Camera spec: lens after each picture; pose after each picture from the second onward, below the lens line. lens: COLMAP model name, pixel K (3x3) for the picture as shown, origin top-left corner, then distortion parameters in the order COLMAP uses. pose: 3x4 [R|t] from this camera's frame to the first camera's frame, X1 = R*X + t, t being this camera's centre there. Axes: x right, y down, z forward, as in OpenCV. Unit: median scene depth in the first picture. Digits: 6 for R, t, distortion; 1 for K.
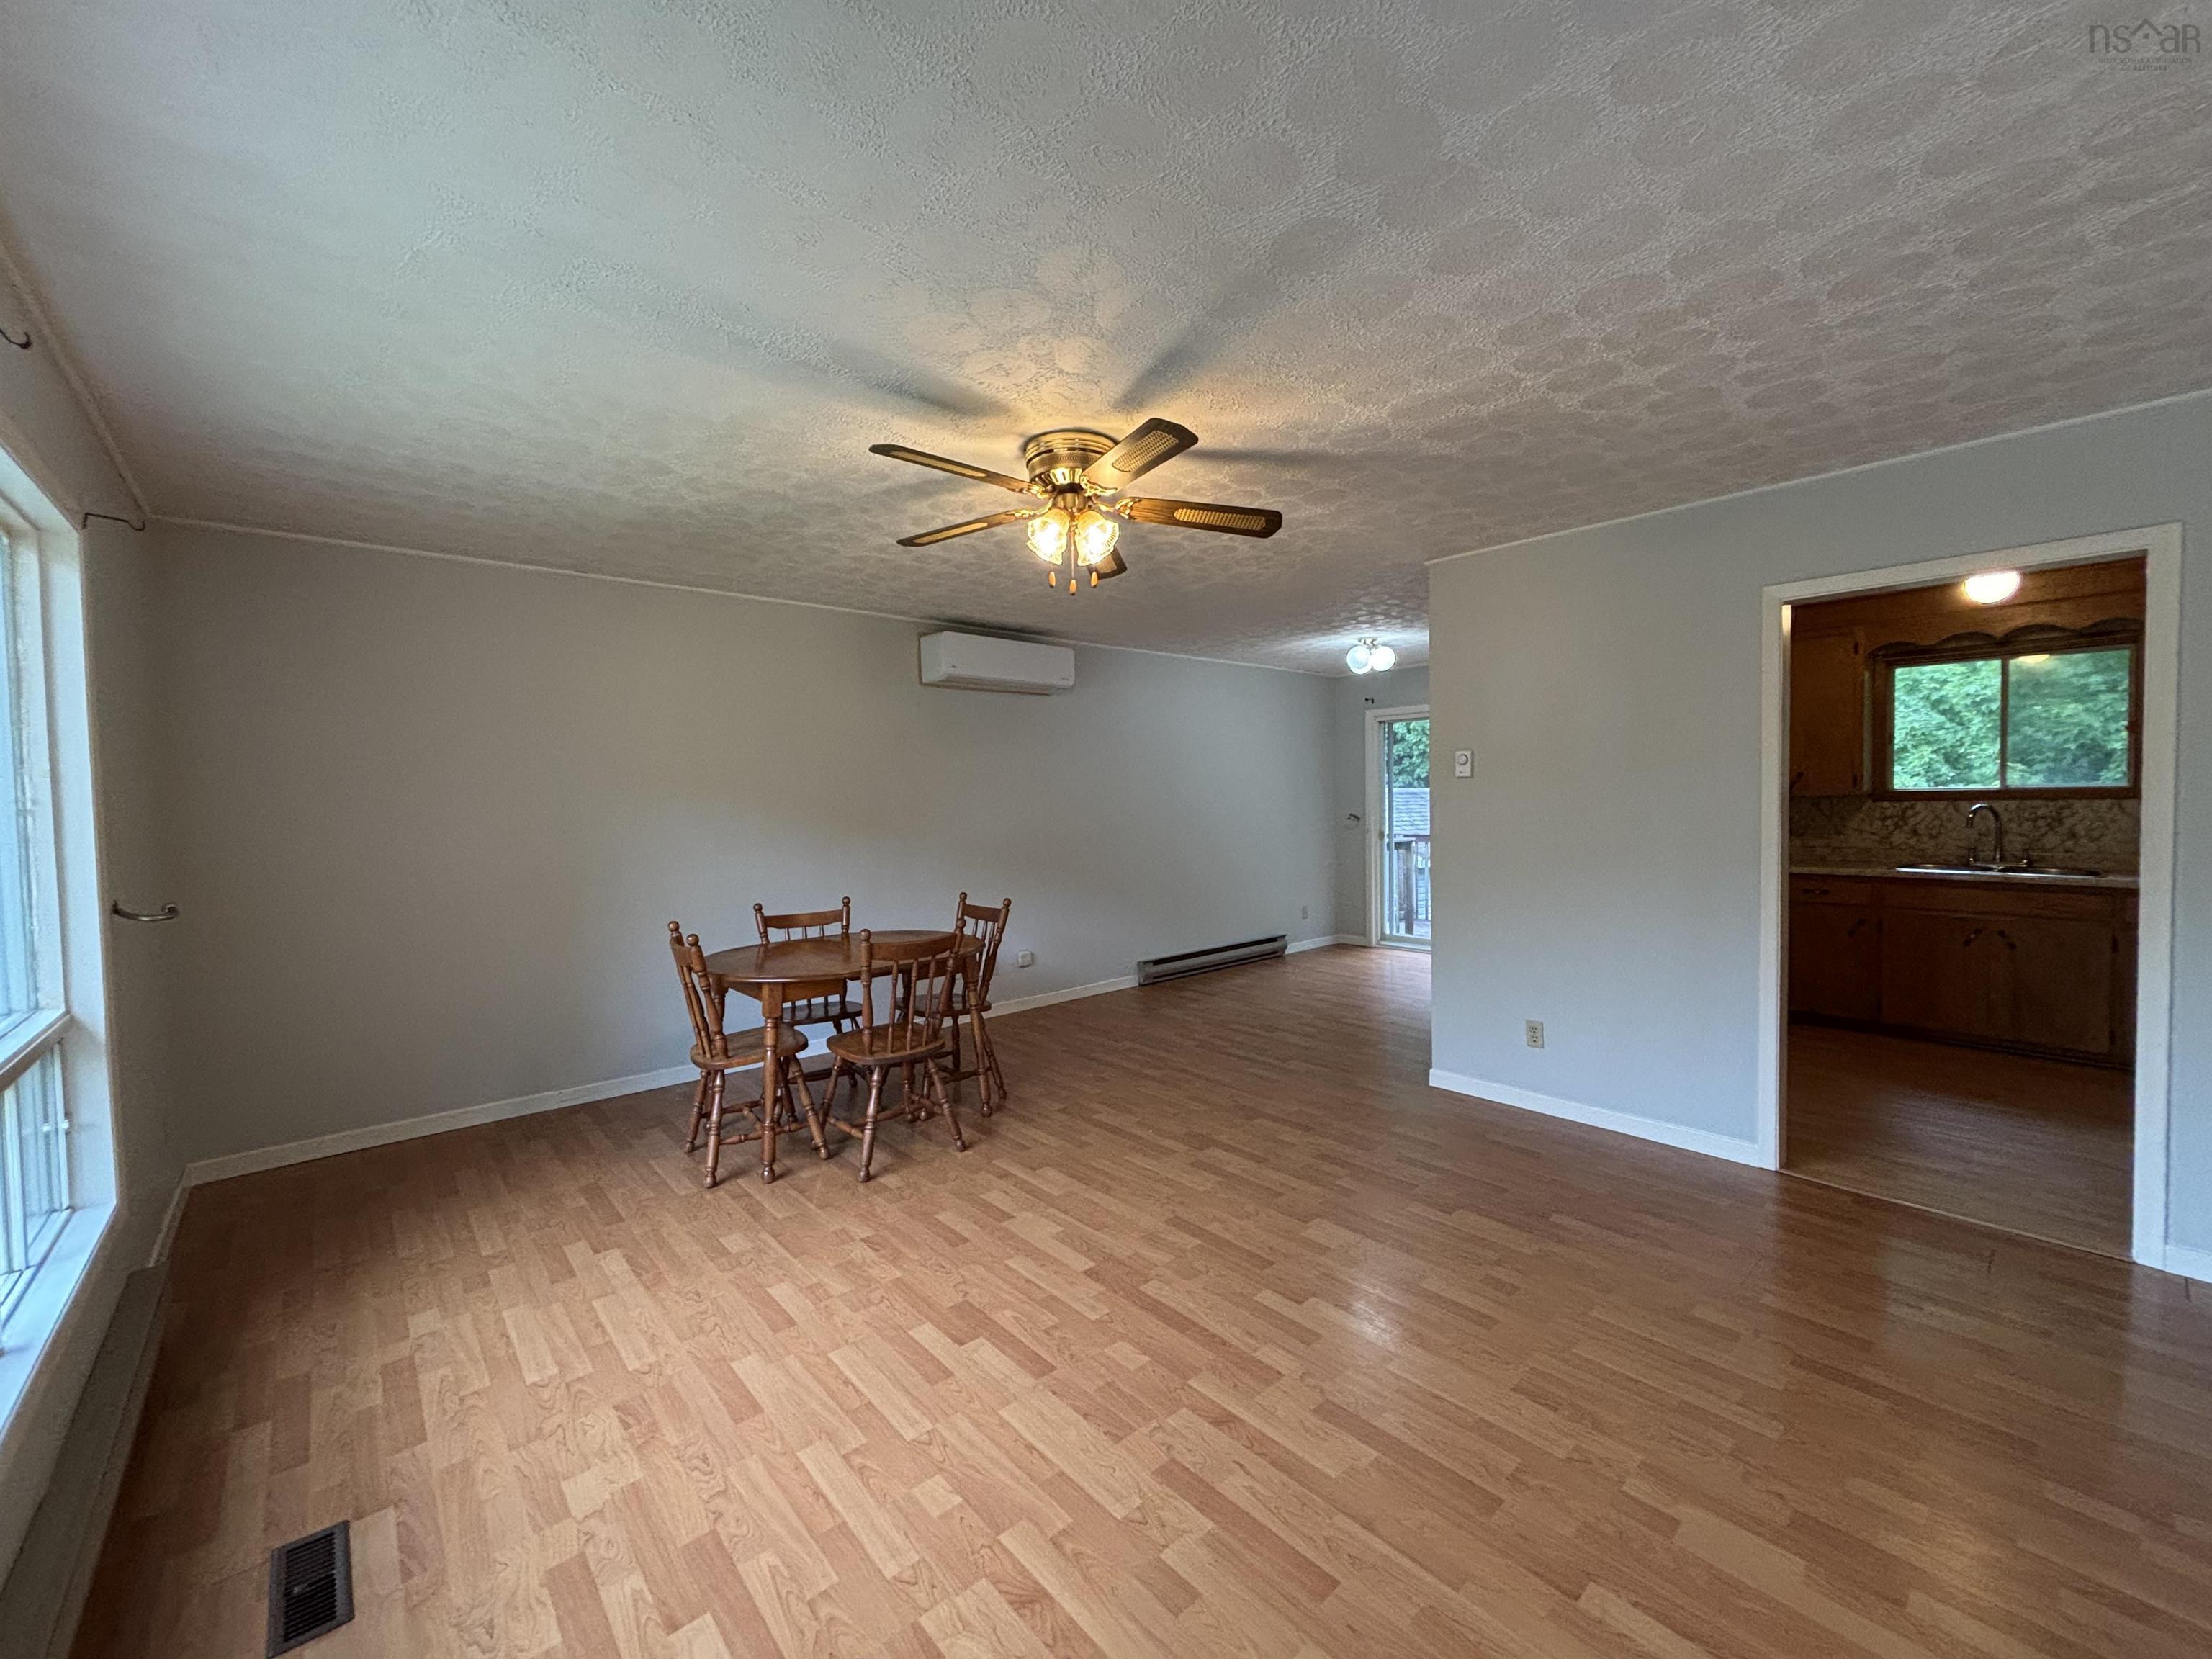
lens RADIAL K [[889.8, 0, 1117.3], [0, 889.8, 822.2], [0, 0, 1]] dist [0.001679, 0.001697]
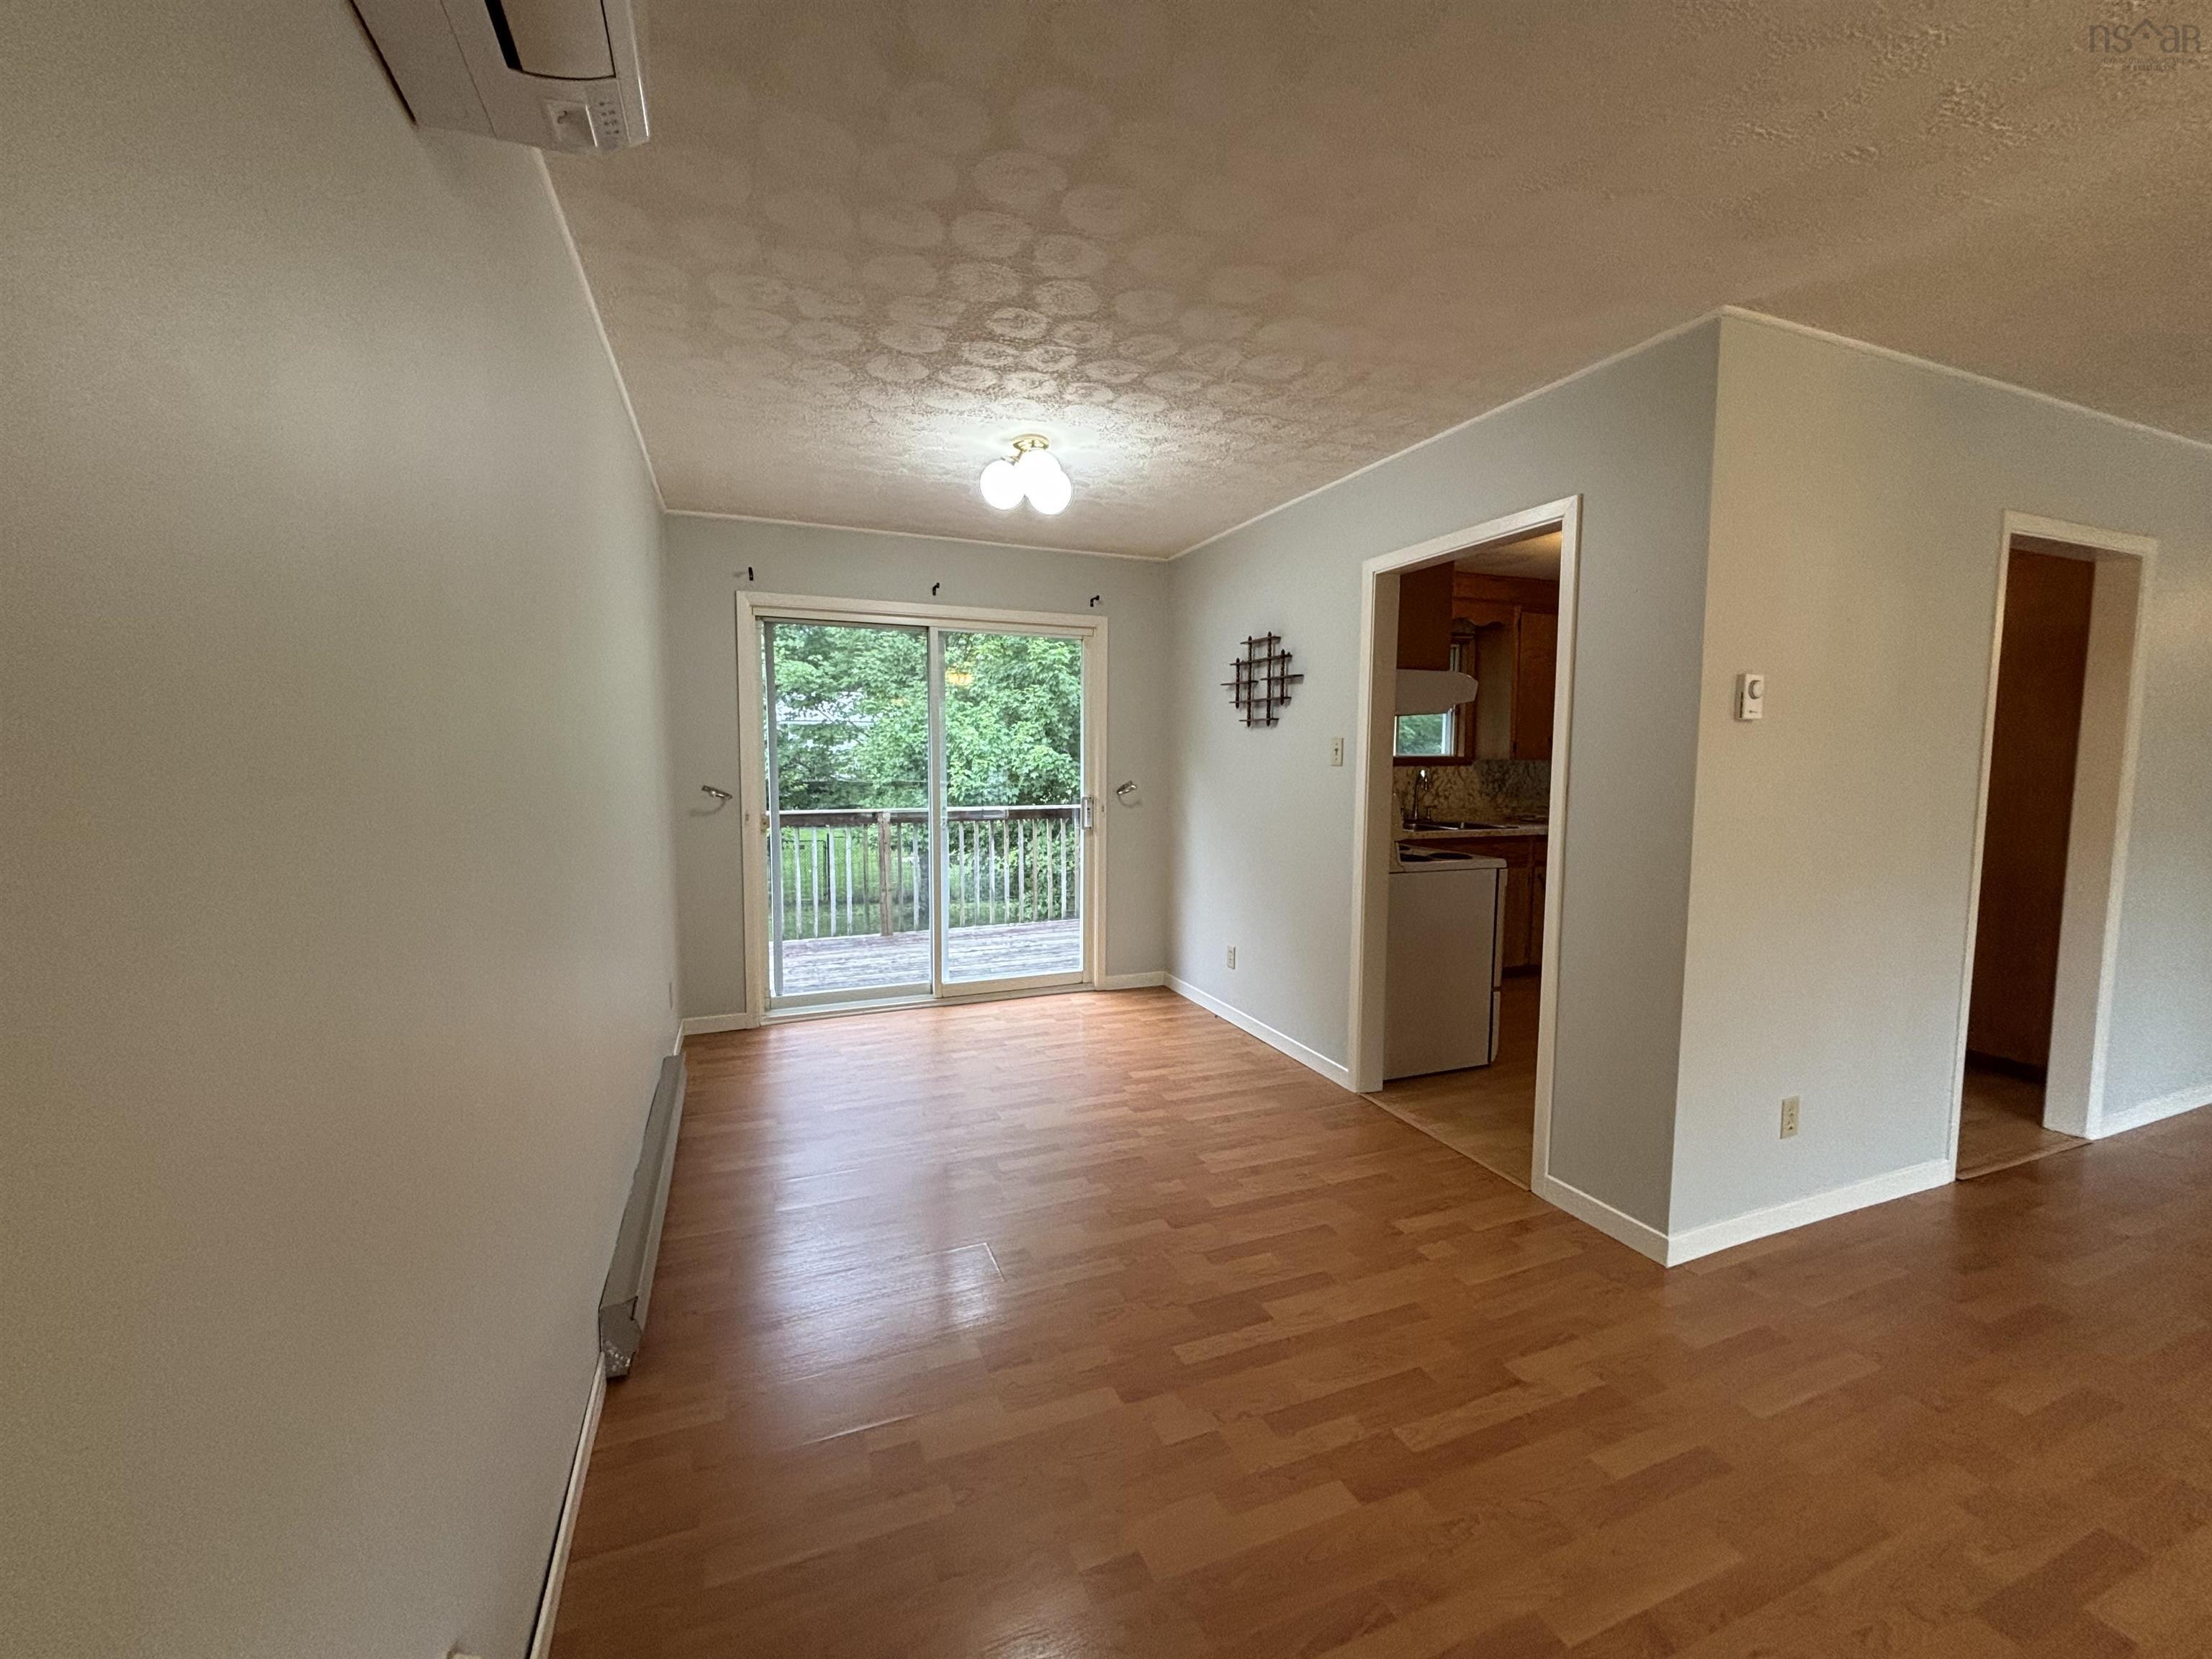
lens RADIAL K [[889.8, 0, 1109.0], [0, 889.8, 823.7], [0, 0, 1]] dist [0.001679, 0.001697]
pose [[0.336866, -0.055307, 0.939927, -0.310756], [0.018212, 0.998469, 0.052225, -0.022748], [-0.941376, -0.000475, 0.337358, 1.265869]]
